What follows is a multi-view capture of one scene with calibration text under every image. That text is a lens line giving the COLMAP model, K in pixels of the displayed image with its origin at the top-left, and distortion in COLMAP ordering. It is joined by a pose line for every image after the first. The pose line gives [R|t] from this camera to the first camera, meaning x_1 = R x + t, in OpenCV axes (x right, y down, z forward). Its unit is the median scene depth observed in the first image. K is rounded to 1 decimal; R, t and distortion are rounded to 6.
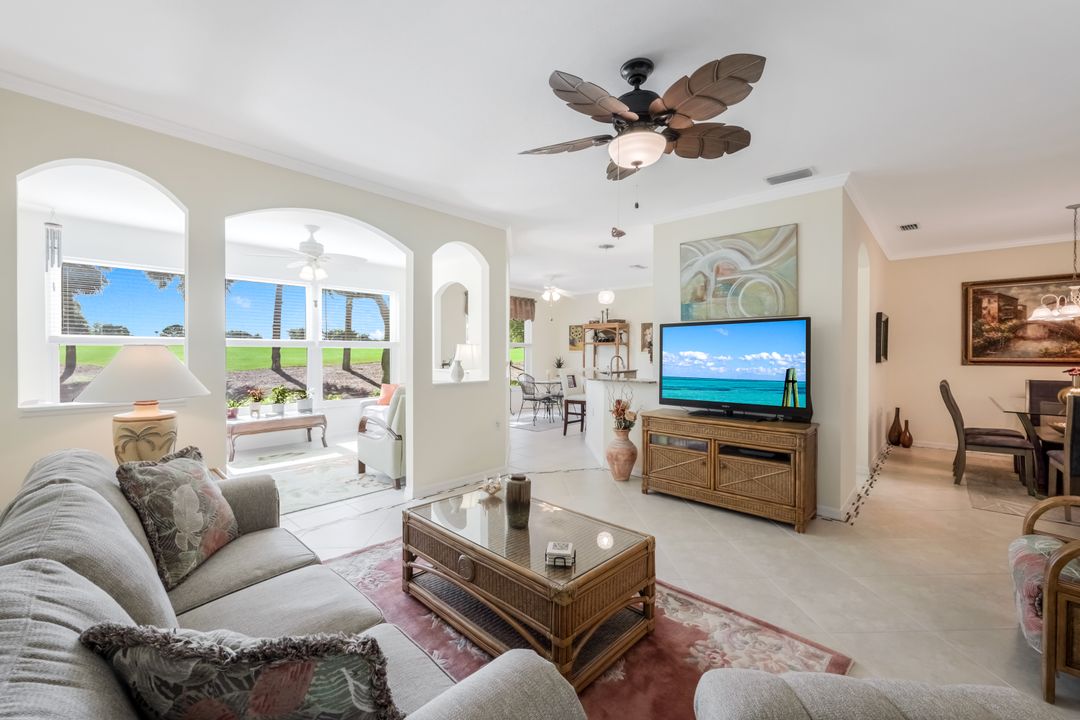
lens RADIAL K [[435.6, 0, 537.0], [0, 435.6, 354.6], [0, 0, 1]] dist [0.000351, -0.000089]
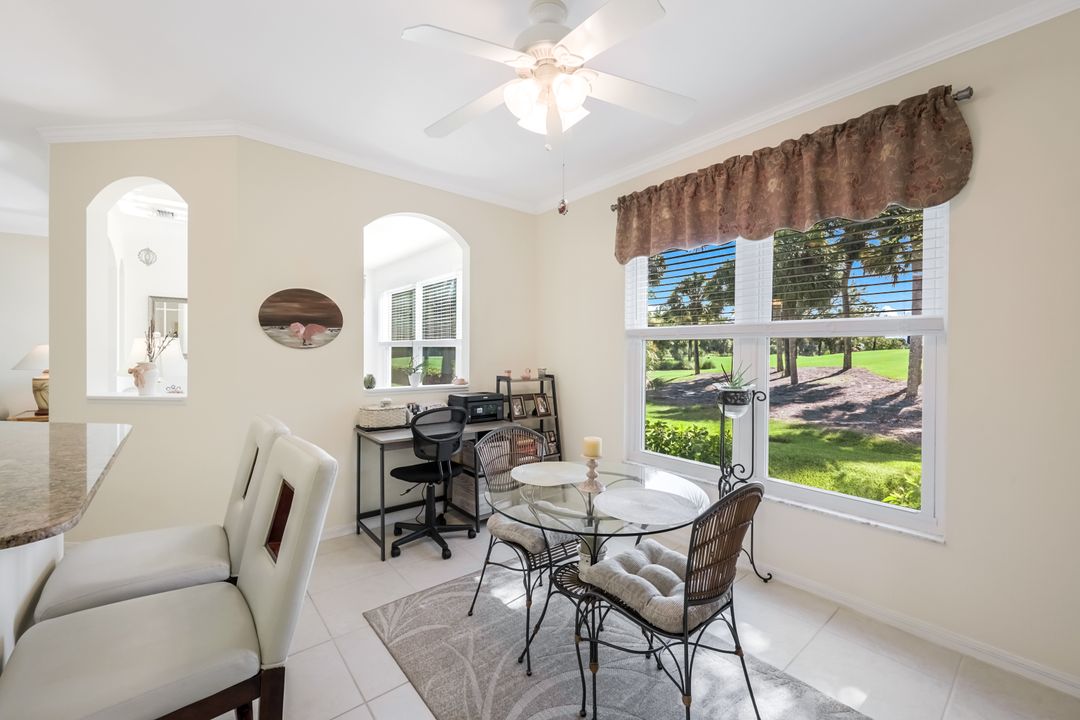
lens RADIAL K [[438.2, 0, 539.0], [0, 438.2, 356.0], [0, 0, 1]] dist [-0.000873, 0.000333]
pose [[-0.123967, 0.006631, -0.992264, 0.386570], [-0.015709, 0.999839, 0.008644, -0.010809], [0.992162, 0.016659, -0.123843, 1.534275]]
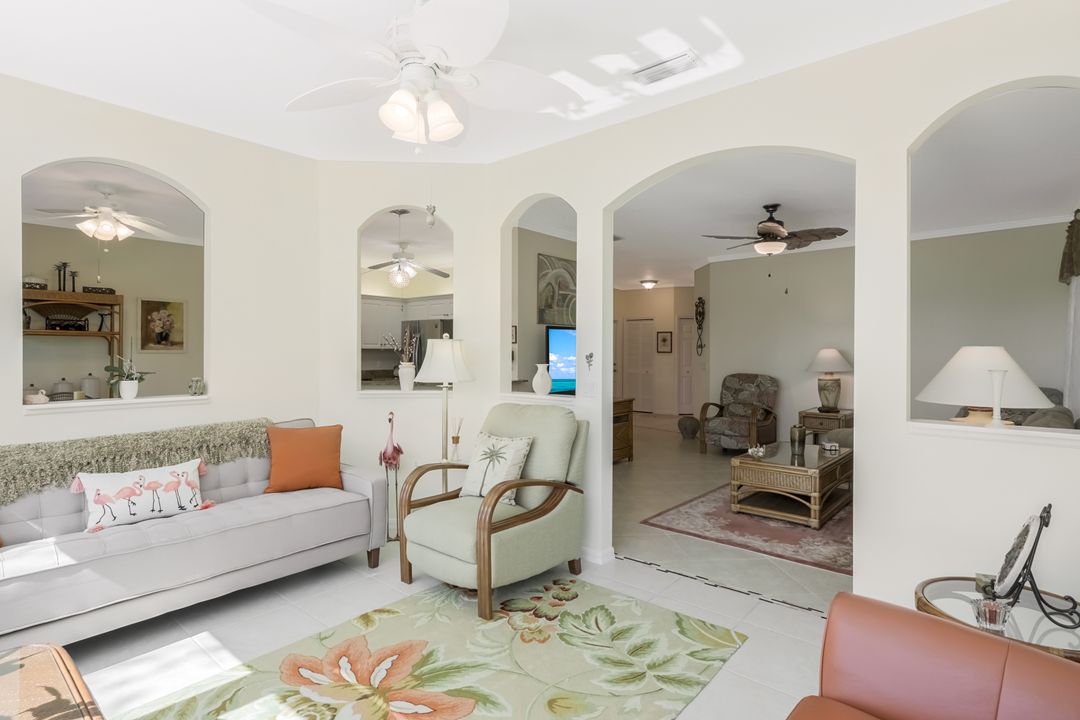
lens RADIAL K [[550.9, 0, 540.0], [0, 550.9, 360.0], [0, 0, 1]] dist [-0.001072, 0.000070]
pose [[-0.045495, -0.017888, 0.998804, -0.863966], [0.003134, 0.999832, 0.018049, -0.007560], [-0.998960, 0.003951, -0.045431, 0.854878]]
